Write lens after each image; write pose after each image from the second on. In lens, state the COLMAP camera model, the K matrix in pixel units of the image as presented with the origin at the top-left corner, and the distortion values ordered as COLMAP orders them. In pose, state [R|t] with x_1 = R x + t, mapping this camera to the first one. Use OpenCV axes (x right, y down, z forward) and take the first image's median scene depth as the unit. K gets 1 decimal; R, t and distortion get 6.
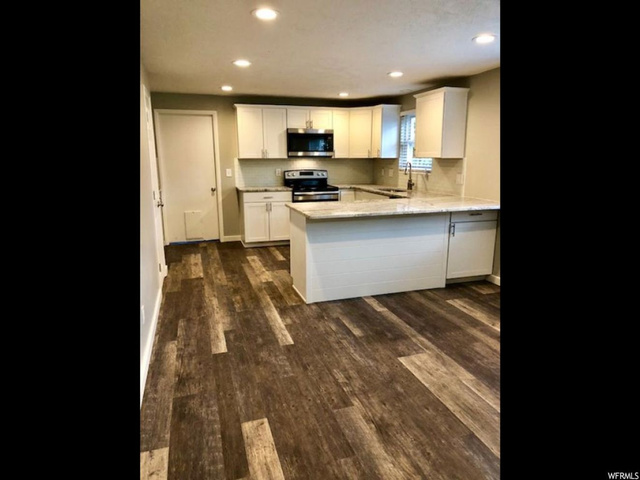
lens RADIAL K [[387.1, 0, 320.0], [0, 387.1, 240.0], [0, 0, 1]] dist [0.061148, -0.114336]
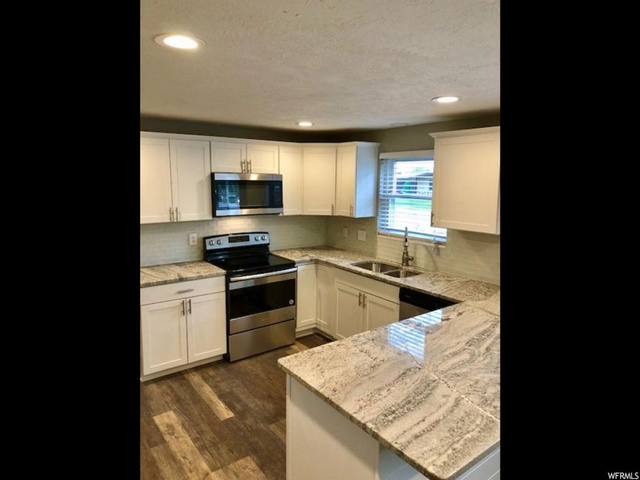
lens RADIAL K [[387.1, 0, 320.0], [0, 387.1, 240.0], [0, 0, 1]] dist [0.061148, -0.114336]
pose [[0.947955, -0.036042, 0.316357, -0.119903], [0.054204, 0.997337, -0.048794, -0.140712], [-0.313756, 0.063402, 0.947384, 0.370340]]
